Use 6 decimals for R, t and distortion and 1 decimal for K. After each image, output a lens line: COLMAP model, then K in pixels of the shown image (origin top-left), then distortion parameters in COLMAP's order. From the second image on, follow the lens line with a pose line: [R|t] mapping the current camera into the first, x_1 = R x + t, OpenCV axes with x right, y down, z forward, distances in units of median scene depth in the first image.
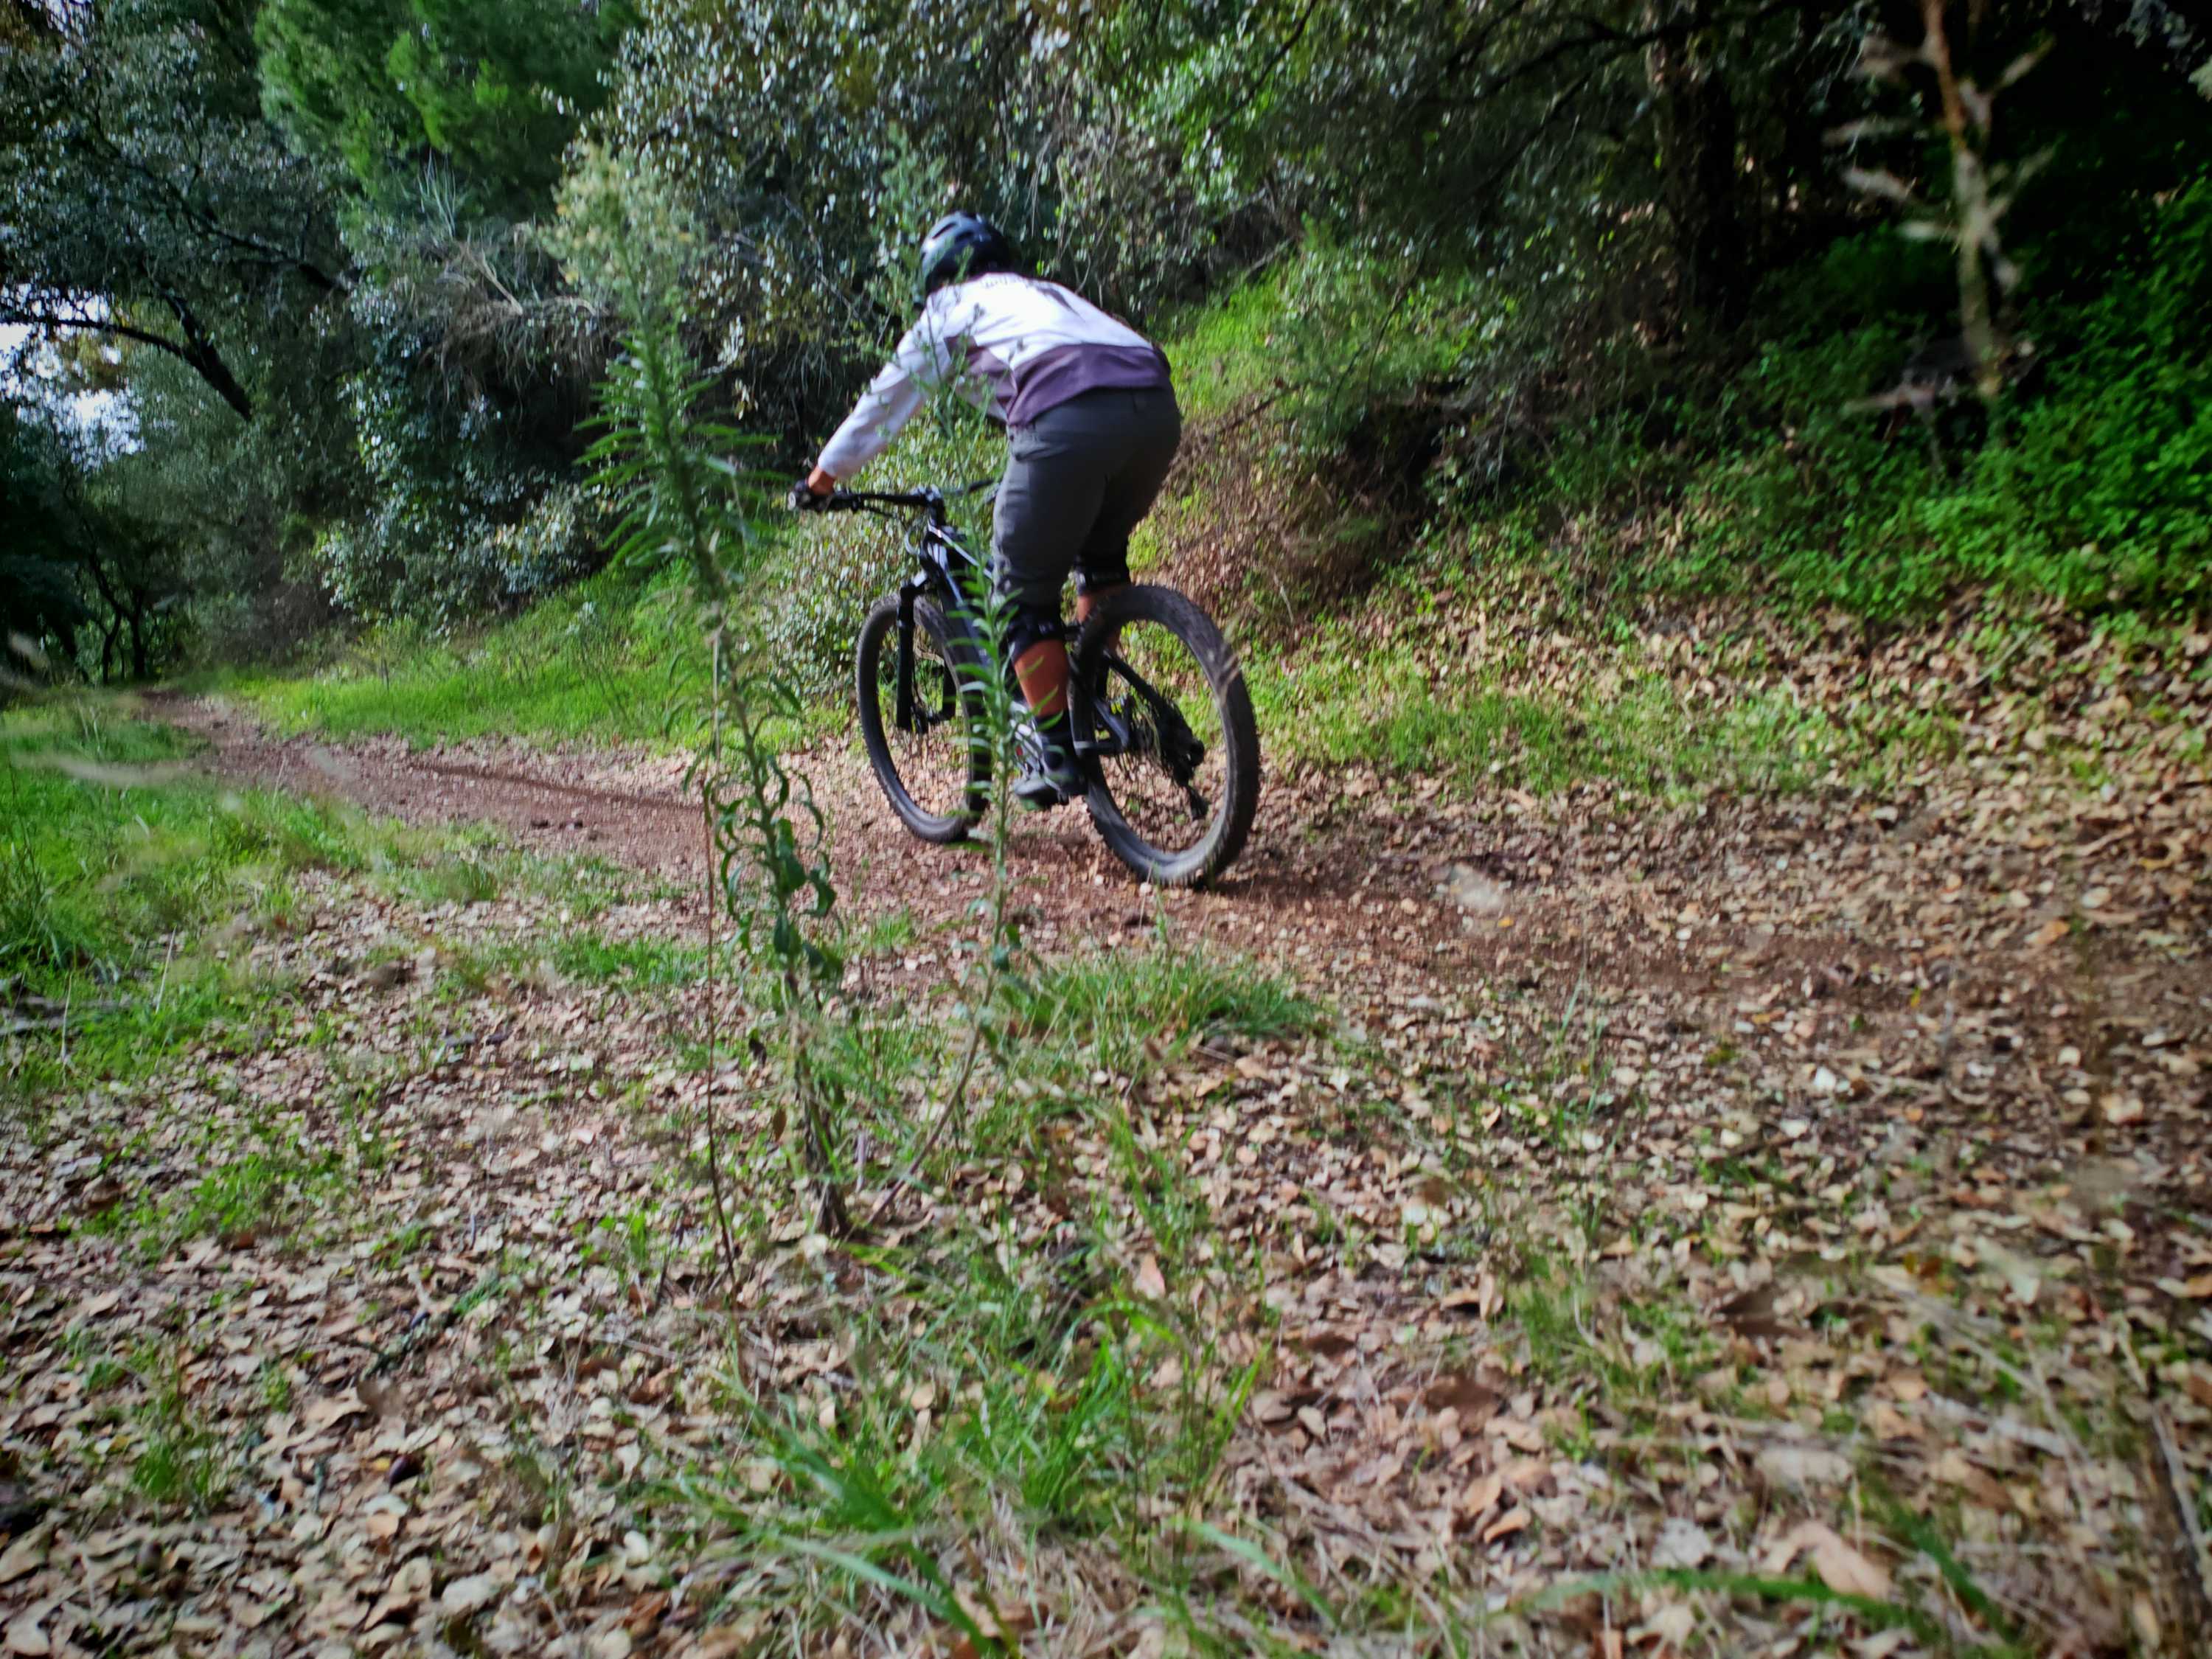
lens RADIAL K [[1680.3, 0, 1092.3], [0, 1680.3, 840.3], [0, 0, 1]] dist [0.021758, -0.009569]
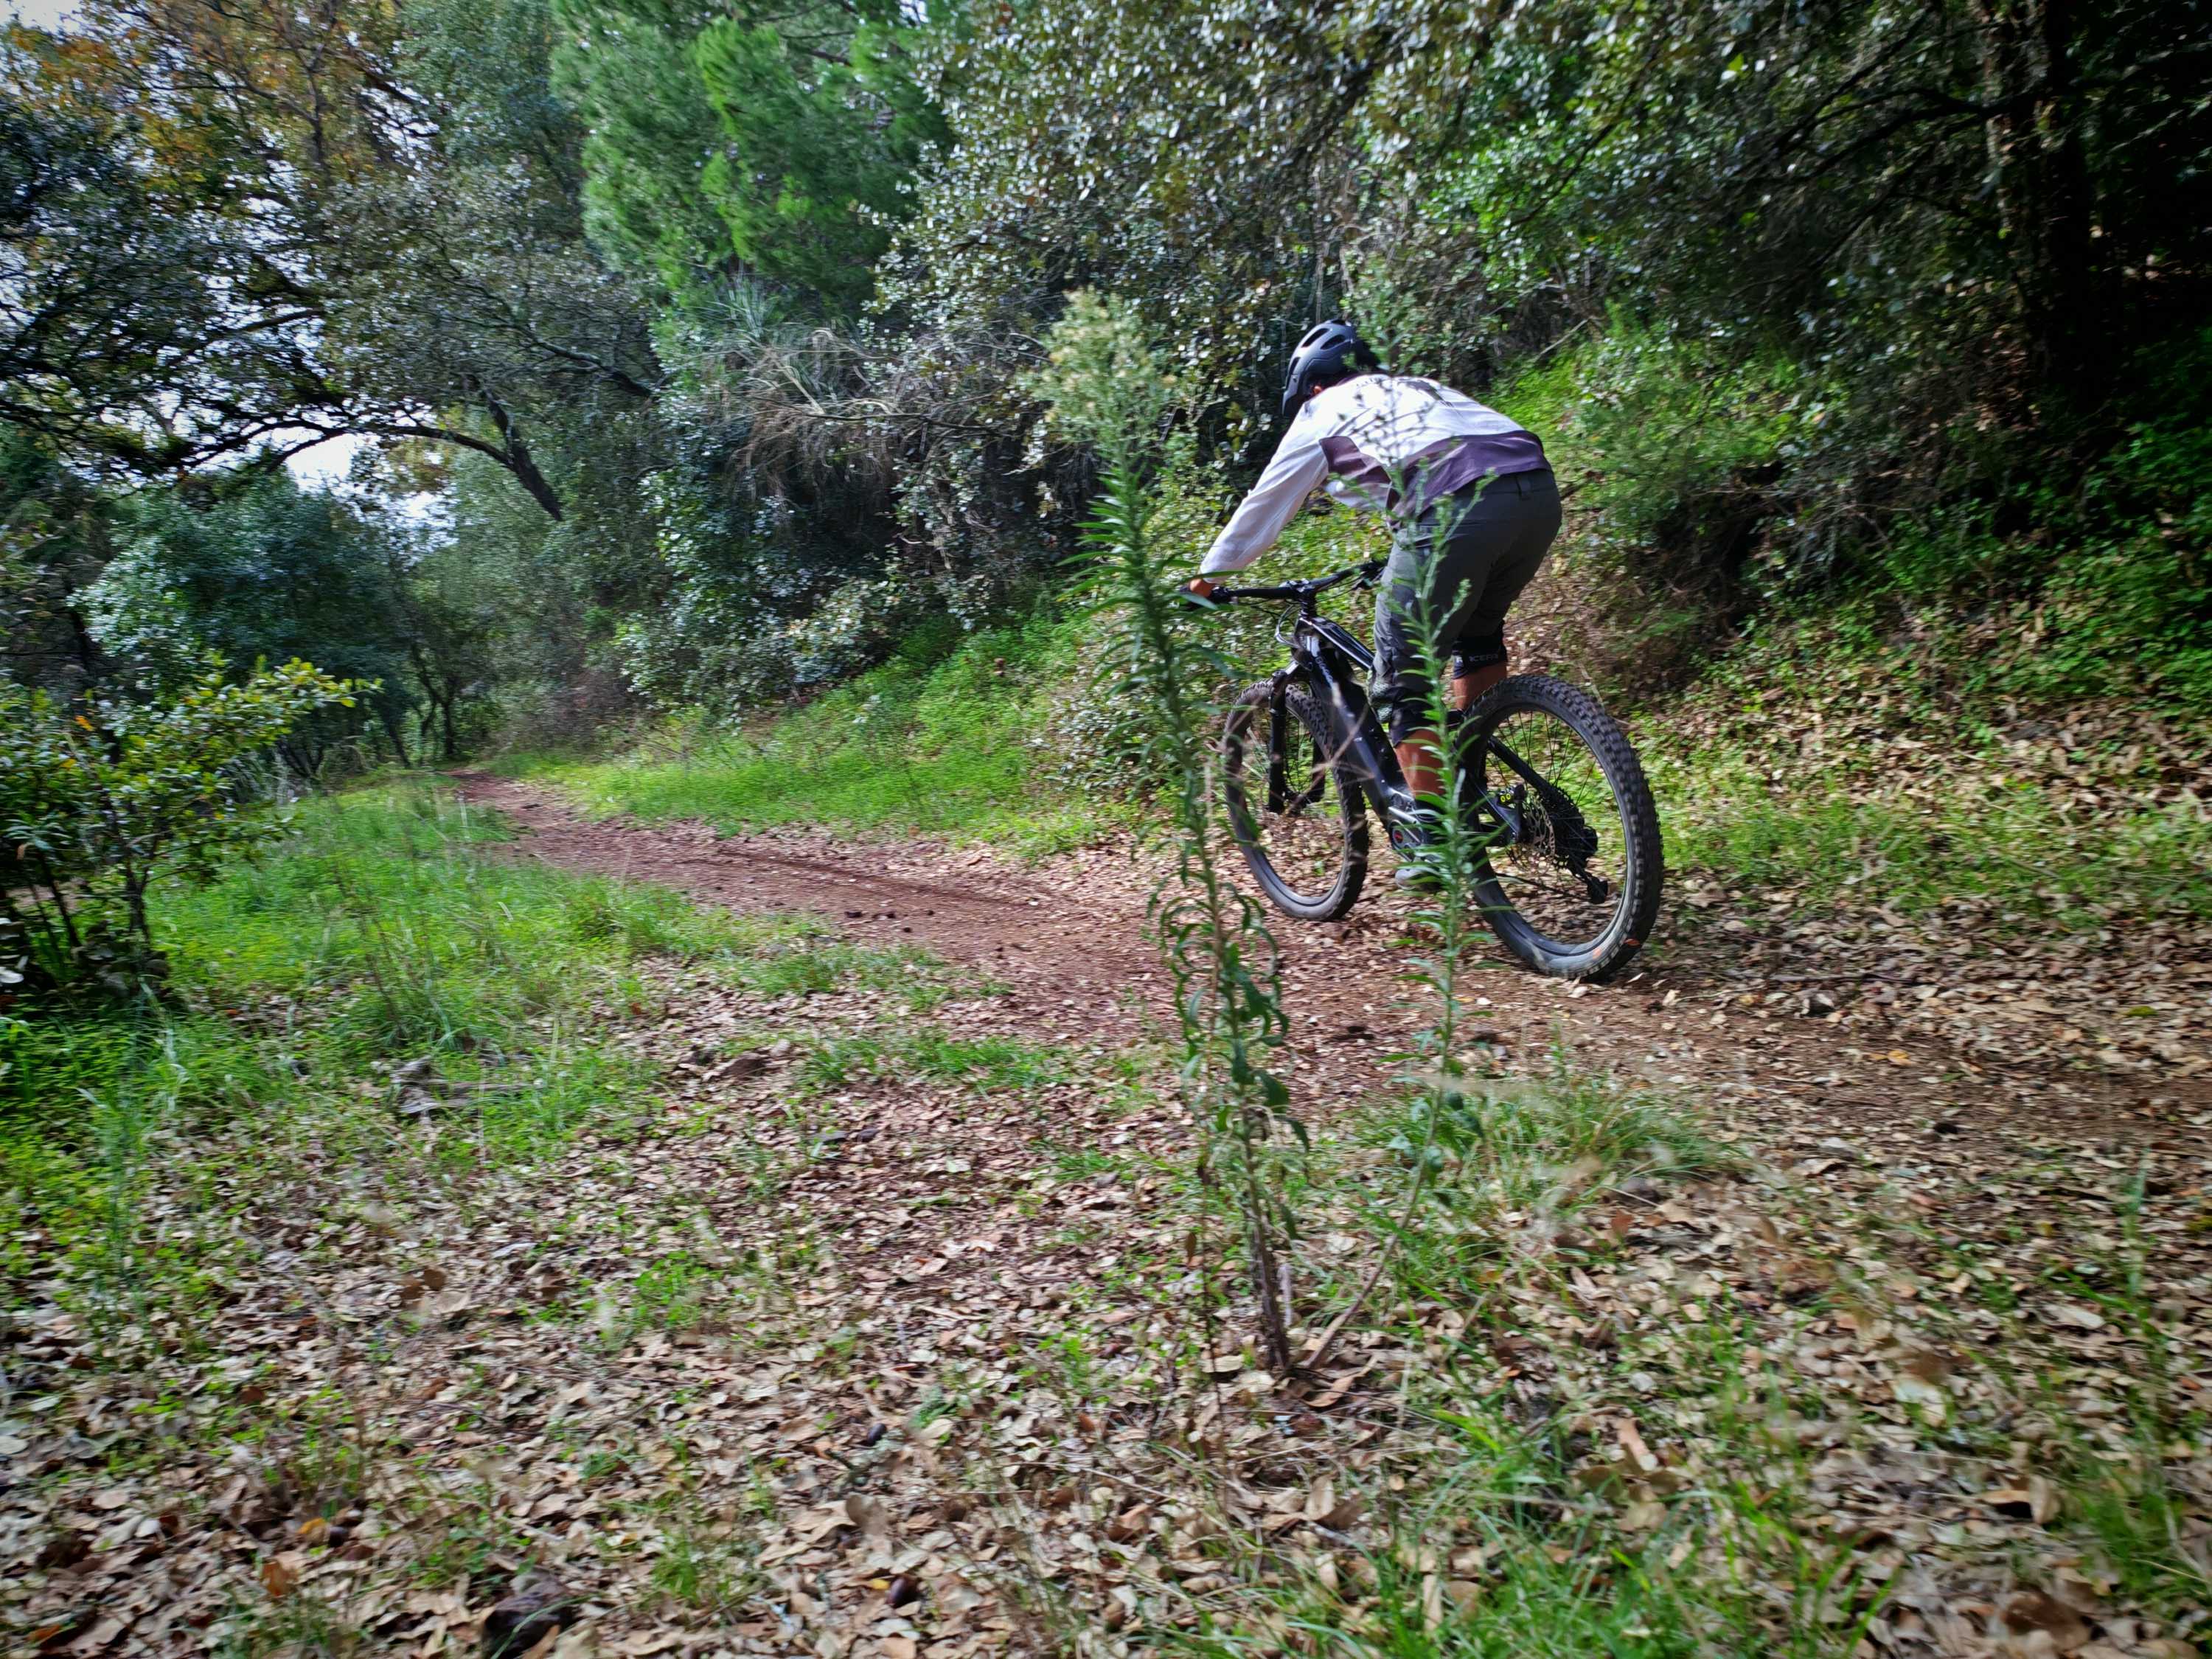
lens RADIAL K [[1680.3, 0, 1090.0], [0, 1680.3, 895.5], [0, 0, 1]] dist [0.021758, -0.009569]
pose [[0.989955, 0.018714, -0.140141, -0.050244], [-0.020849, 0.999688, -0.013782, -0.012445], [0.139839, 0.016566, 0.990036, -0.002626]]
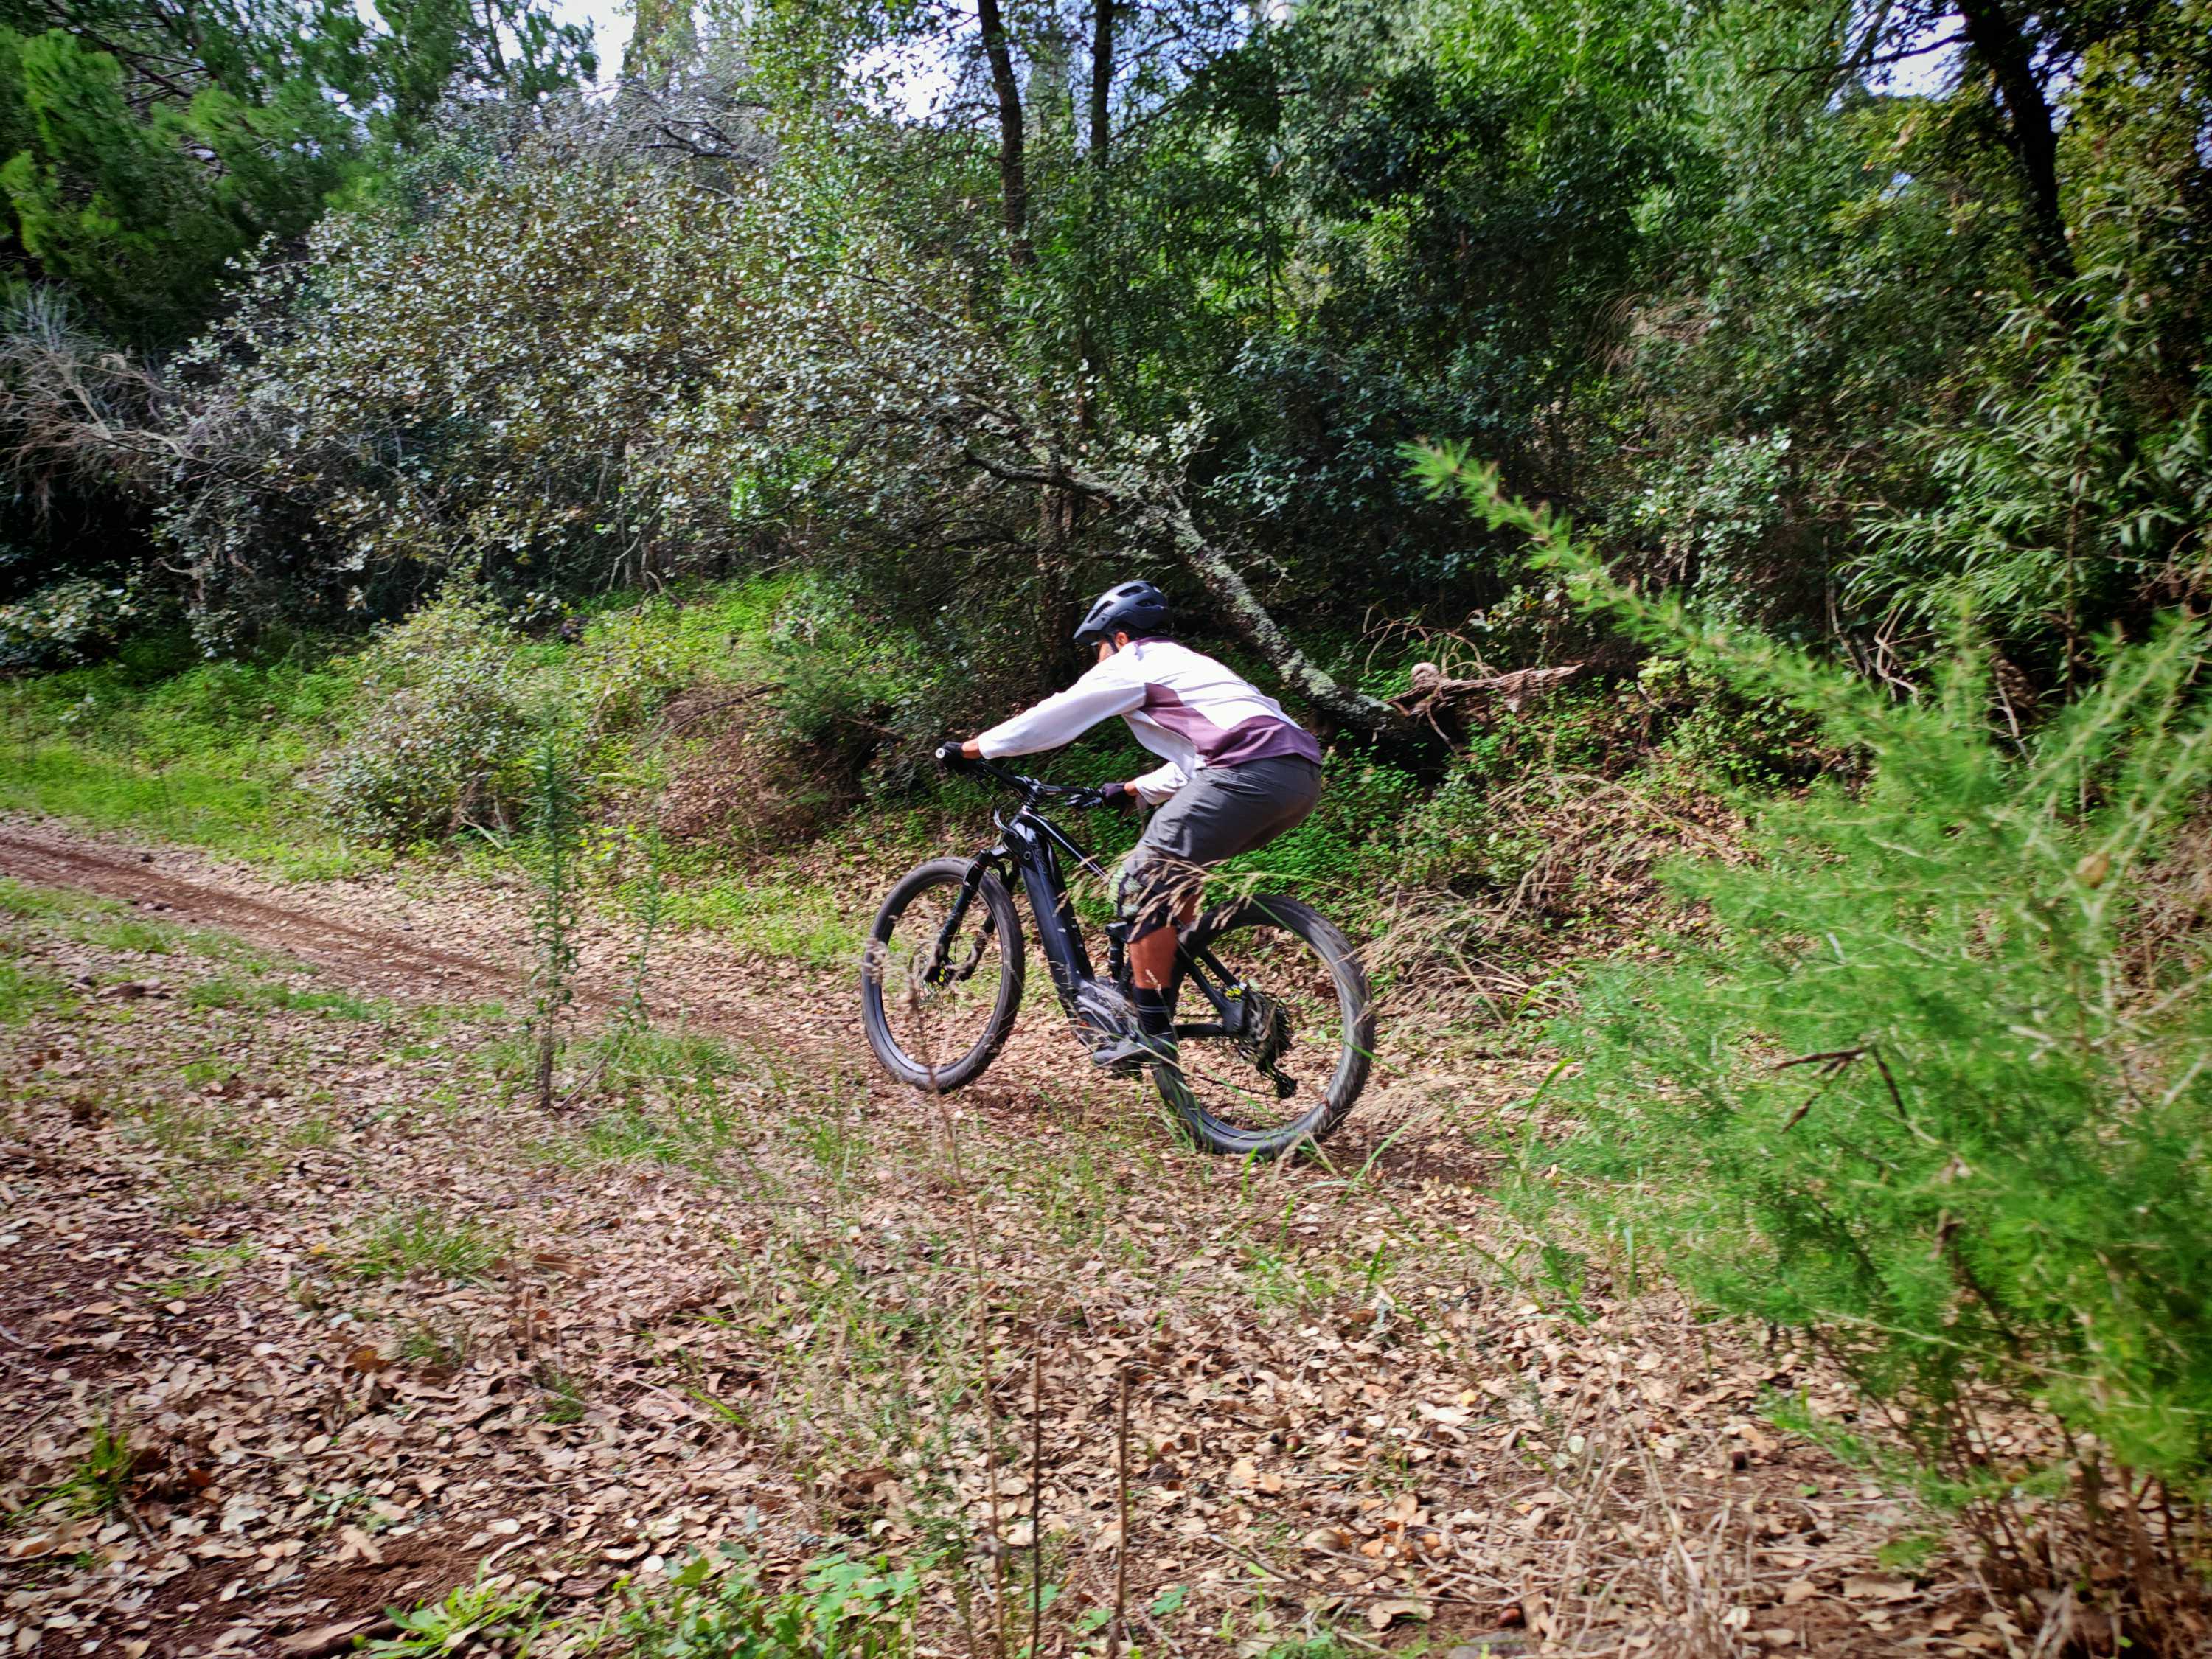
lens RADIAL K [[1680.3, 0, 1122.0], [0, 1680.3, 841.6], [0, 0, 1]] dist [0.021758, -0.009569]
pose [[0.922996, 0.186913, 0.336367, -0.103240], [-0.145099, 0.978637, -0.145658, 0.030883], [-0.356406, 0.085636, 0.930398, -0.587323]]
